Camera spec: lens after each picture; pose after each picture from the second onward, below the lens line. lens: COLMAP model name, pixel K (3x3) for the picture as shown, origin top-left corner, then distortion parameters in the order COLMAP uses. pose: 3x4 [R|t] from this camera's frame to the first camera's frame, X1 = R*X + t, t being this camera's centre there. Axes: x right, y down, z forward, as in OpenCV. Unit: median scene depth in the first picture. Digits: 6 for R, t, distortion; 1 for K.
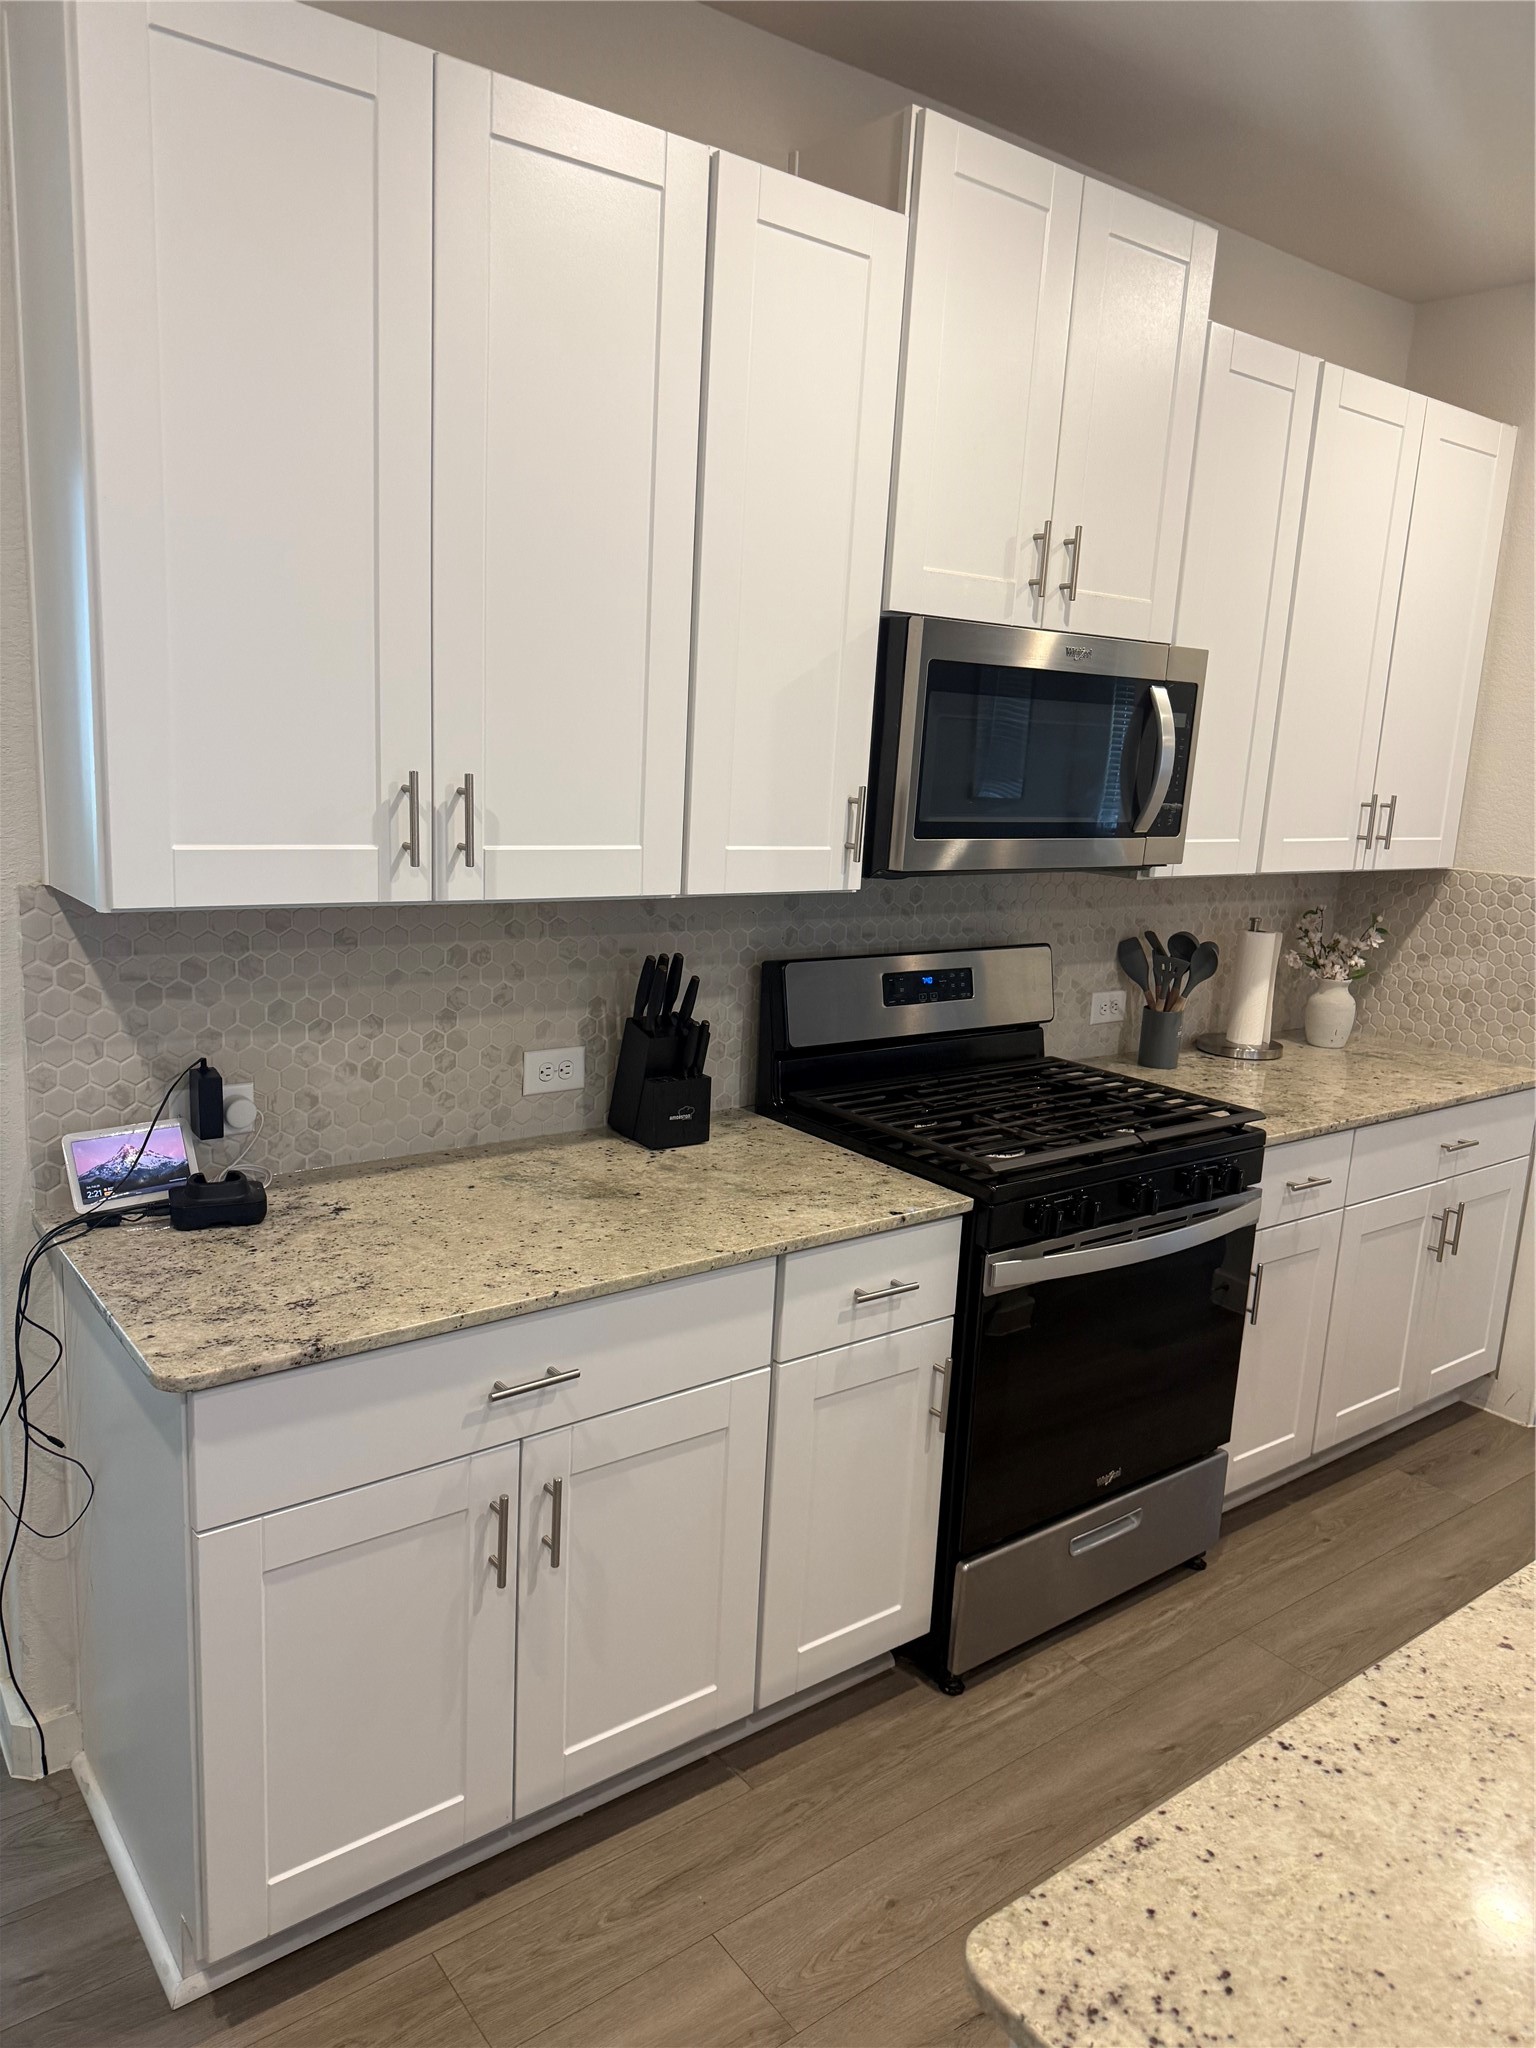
lens RADIAL K [[1440.6, 0, 800.2], [0, 1440.6, 1030.9], [0, 0, 1]] dist [0.078497, -0.106013]
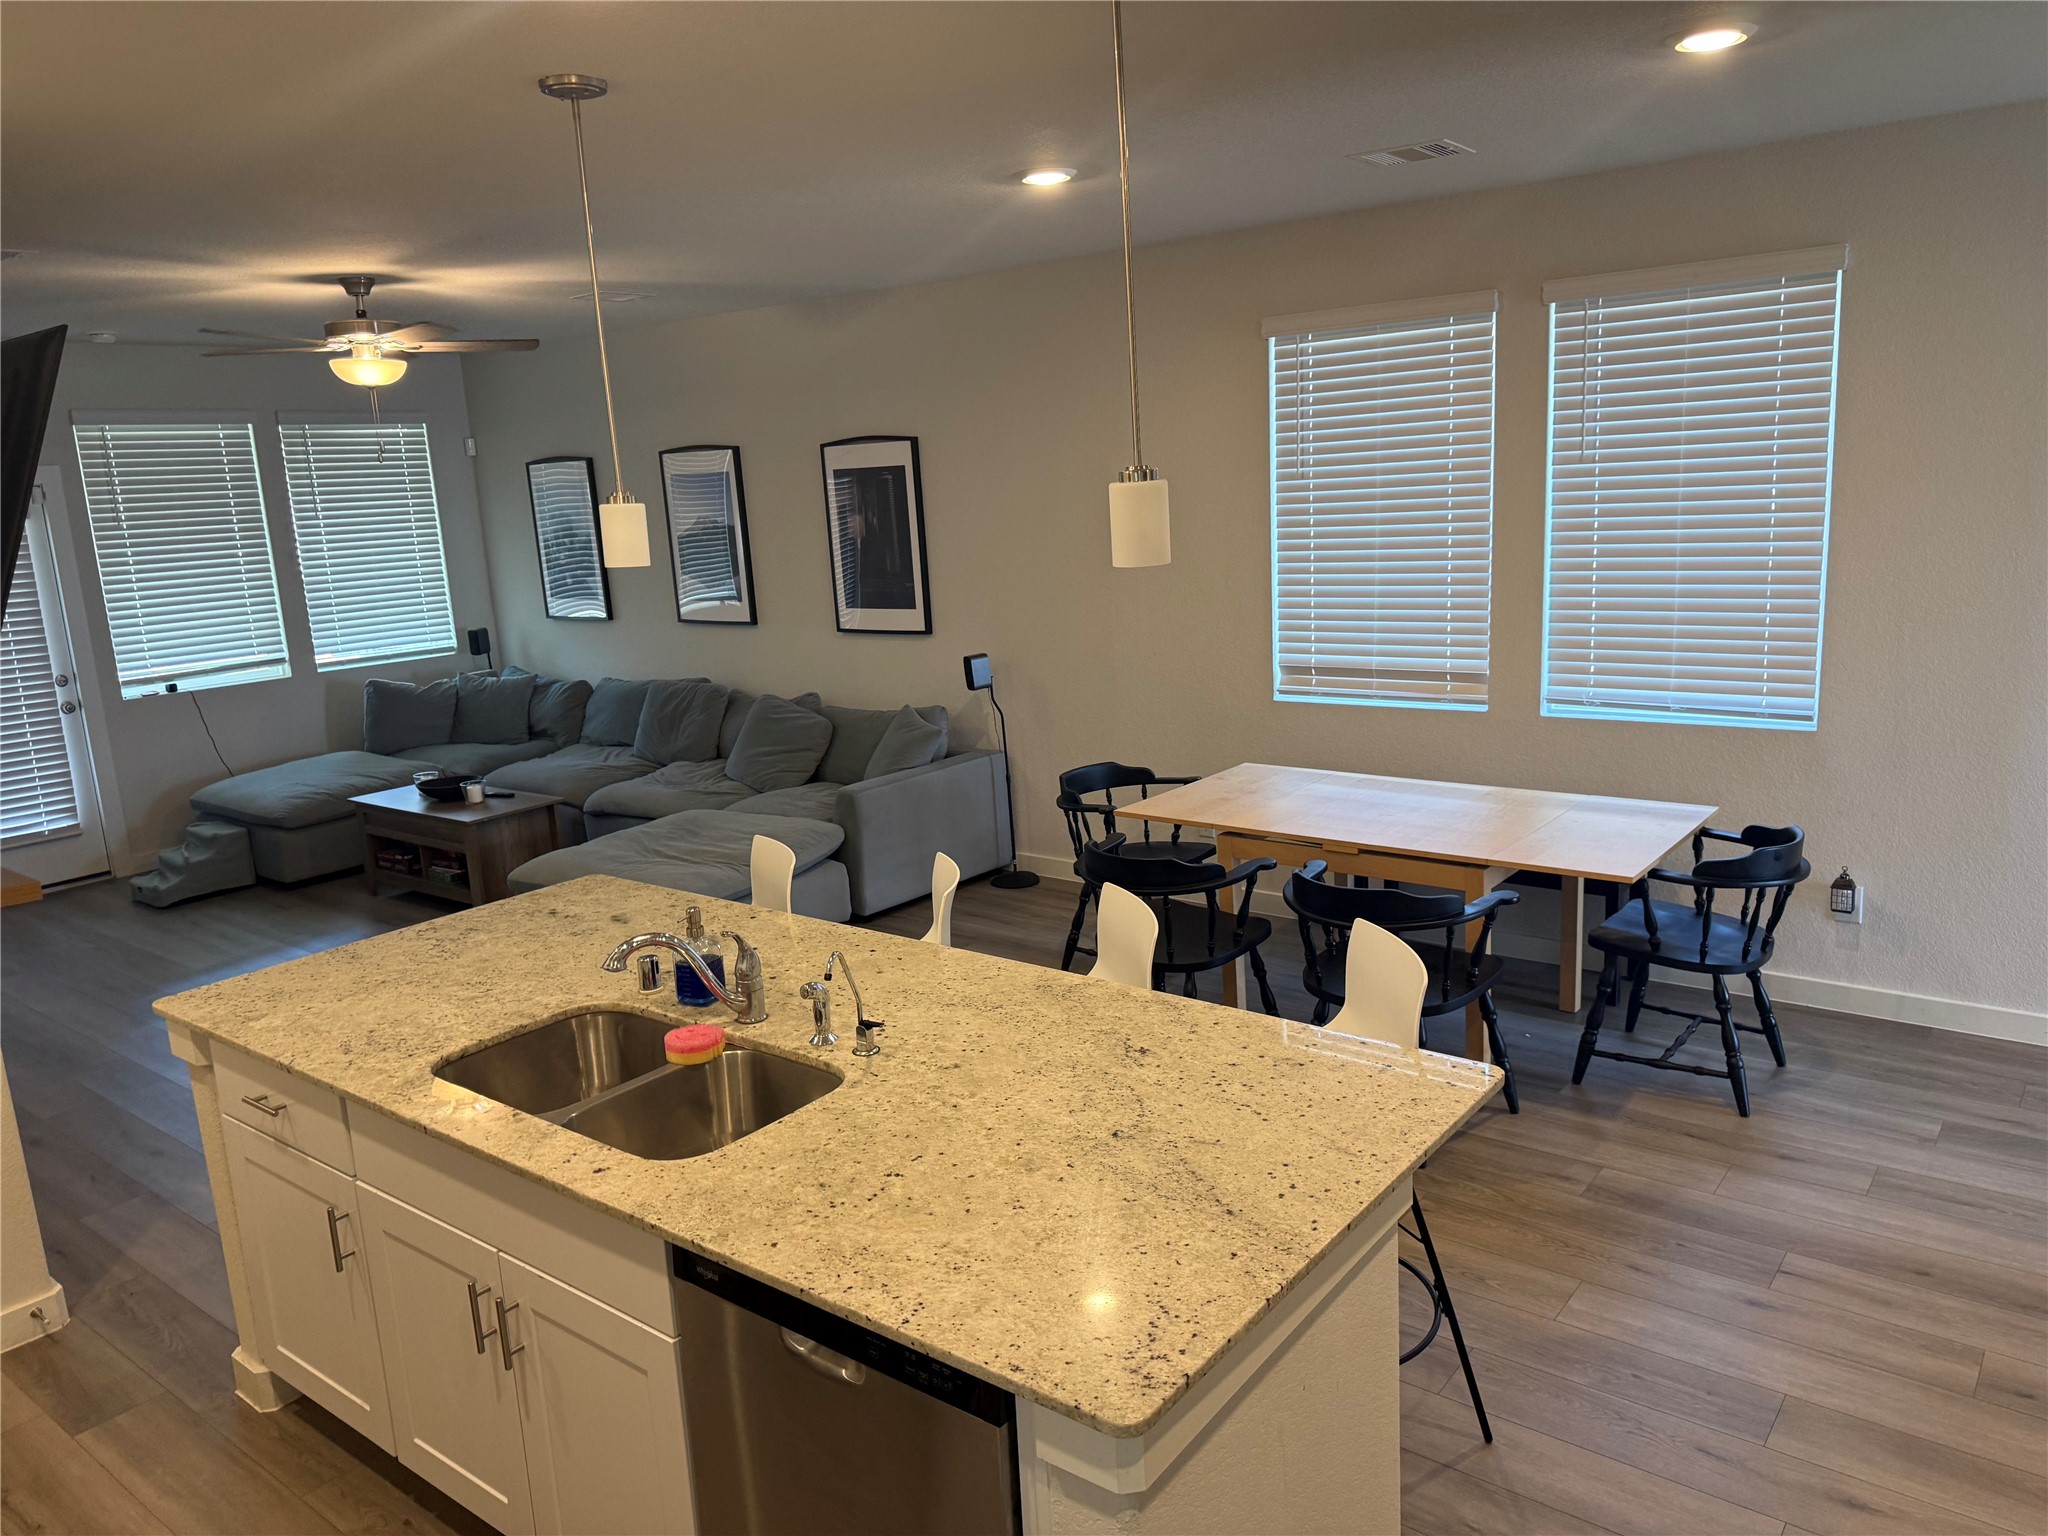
lens RADIAL K [[1440.6, 0, 1031.6], [0, 1440.6, 764.6], [0, 0, 1]] dist [0.078497, -0.106013]
pose [[-0.227864, -0.241339, 0.943310, -0.477847], [0.240130, 0.924944, 0.294645, -0.233568], [-0.943619, 0.293656, -0.152809, 0.416172]]
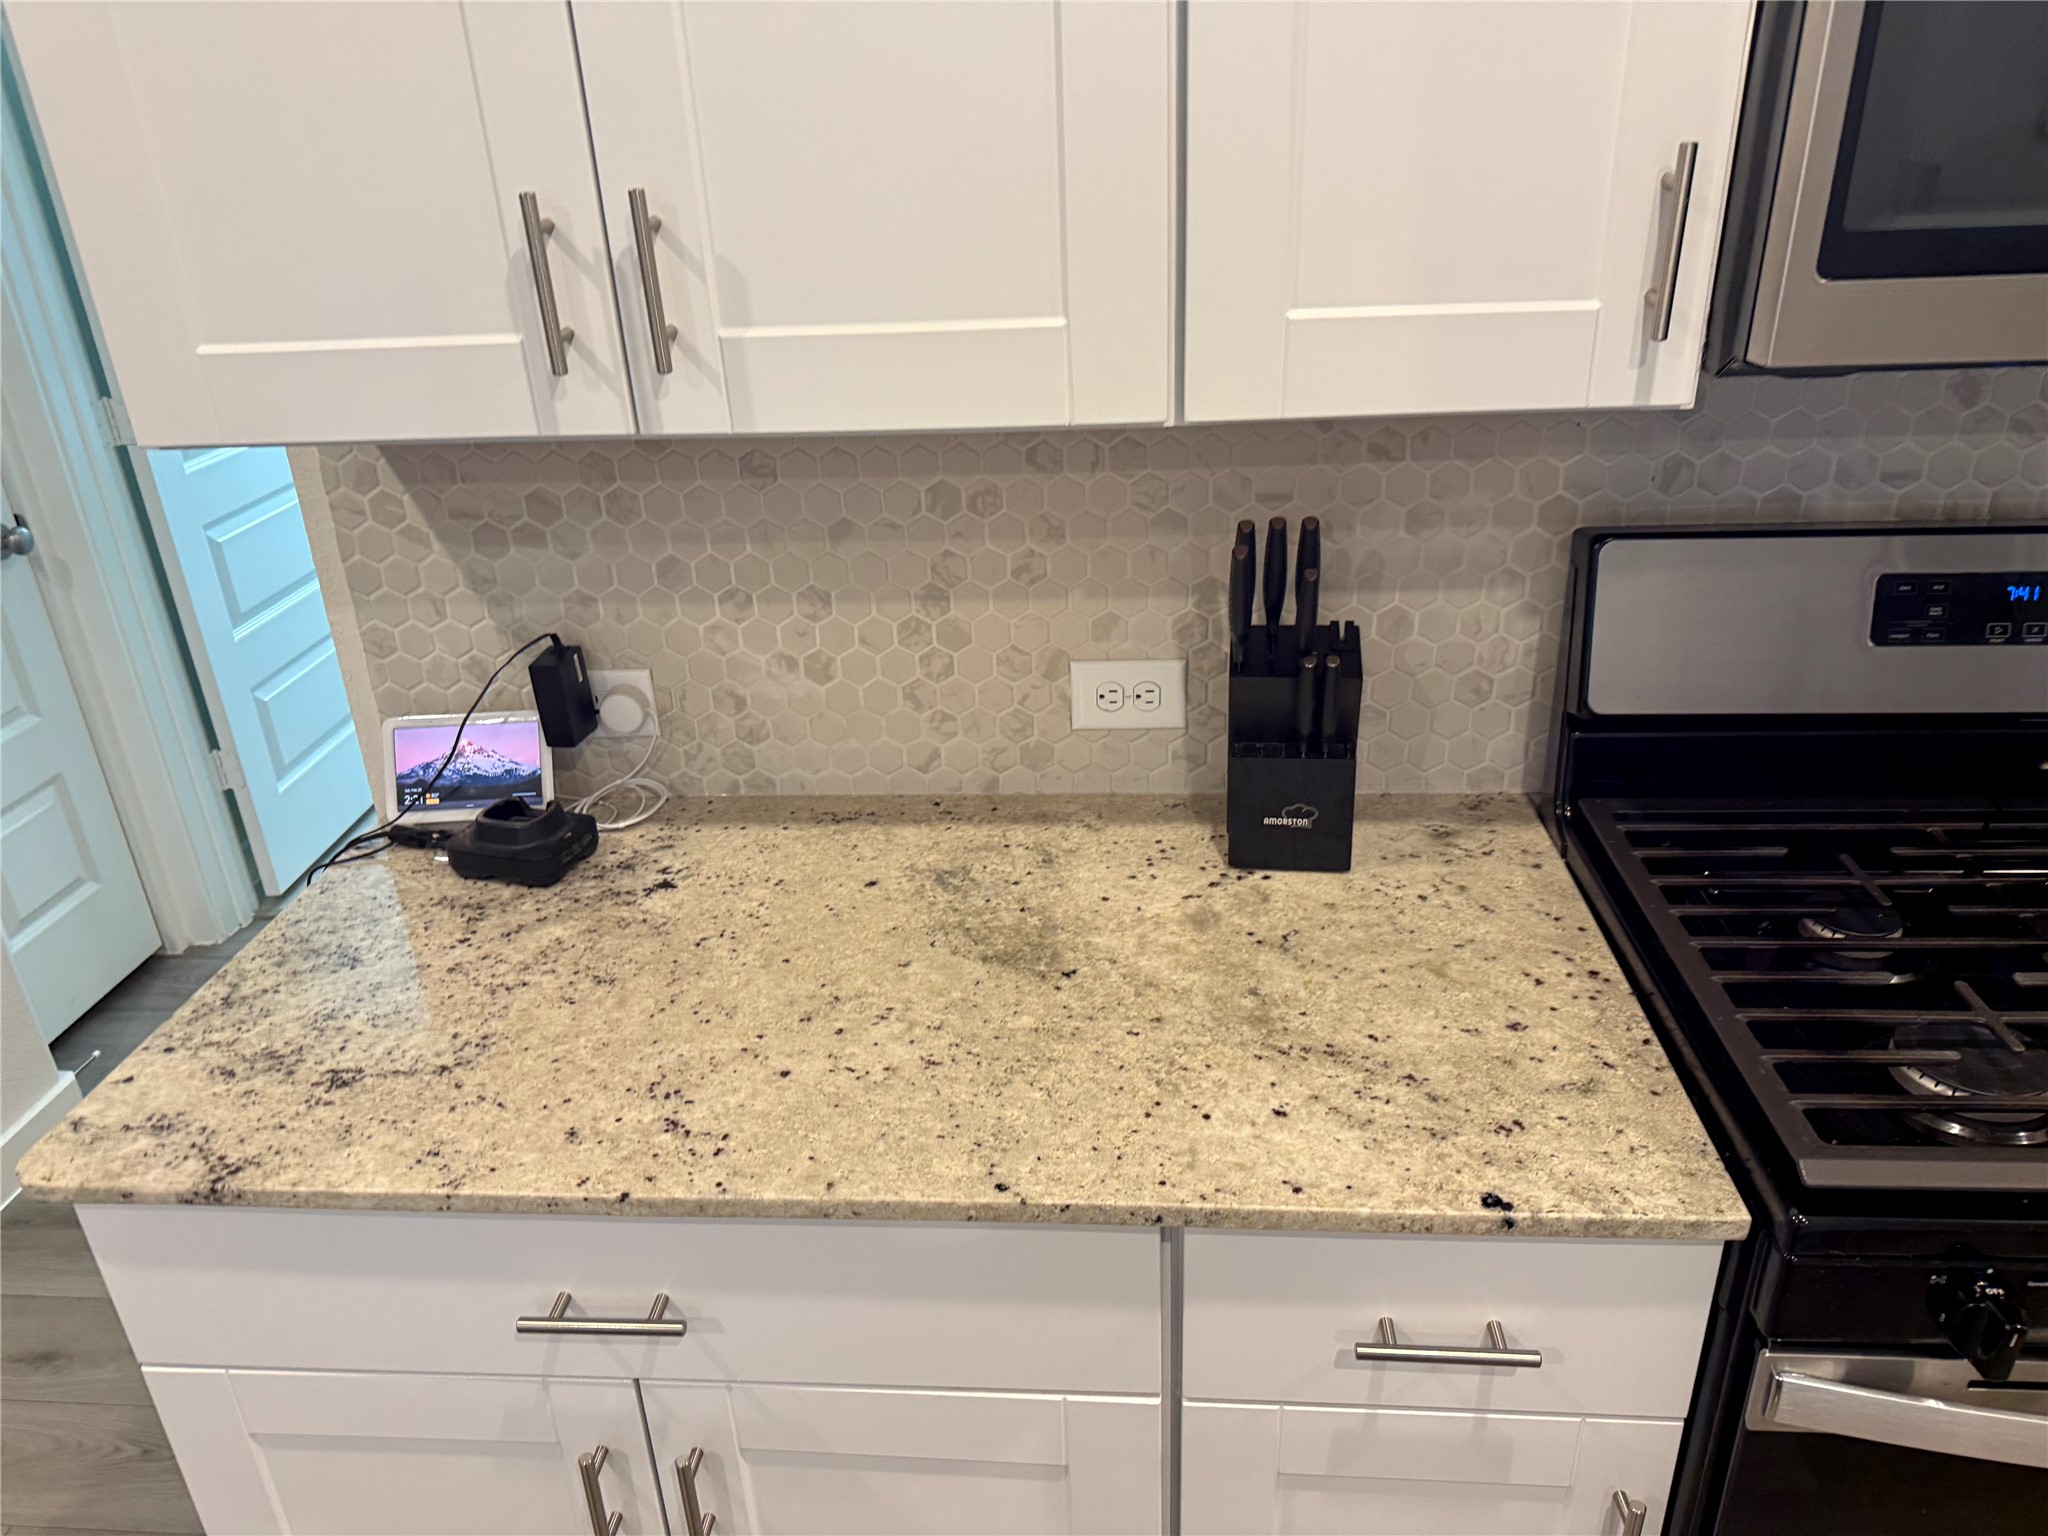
lens RADIAL K [[1440.6, 0, 1012.1], [0, 1440.6, 775.8], [0, 0, 1]] dist [0.078497, -0.106013]
pose [[0.725883, 0.209740, -0.655060, 0.208004], [-0.055671, 0.967164, 0.247981, -0.092170], [0.685562, -0.143537, 0.713724, 0.573545]]
